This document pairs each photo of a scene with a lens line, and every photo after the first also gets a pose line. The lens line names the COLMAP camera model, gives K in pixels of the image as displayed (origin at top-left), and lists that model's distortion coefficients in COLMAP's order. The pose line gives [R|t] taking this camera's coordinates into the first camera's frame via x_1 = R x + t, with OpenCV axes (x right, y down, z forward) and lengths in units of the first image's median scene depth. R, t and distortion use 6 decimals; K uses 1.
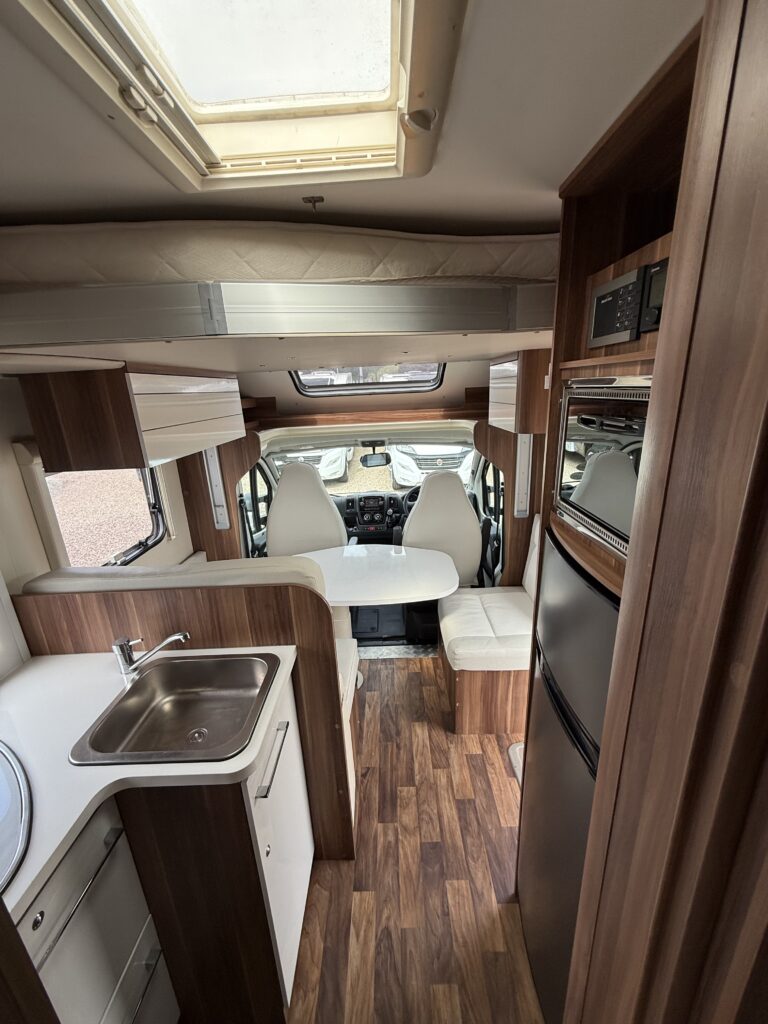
lens RADIAL K [[407.5, 0, 384.0], [0, 407.5, 512.0], [0, 0, 1]] dist [0.000295, 0.000192]
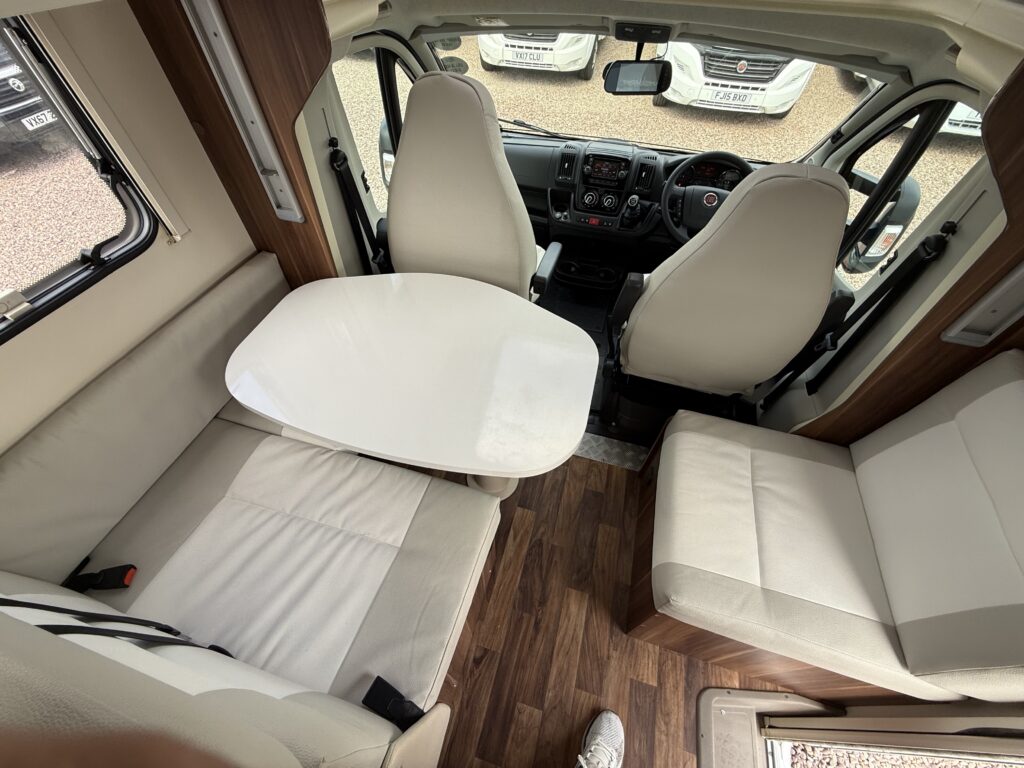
lens RADIAL K [[407.5, 0, 512.0], [0, 407.5, 384.0], [0, 0, 1]] dist [0.000295, 0.000192]
pose [[0.961040, 0.246443, -0.125168, -0.018854], [-0.134741, 0.813085, 0.566337, -0.130453], [0.241342, -0.527408, 0.814613, 0.604690]]
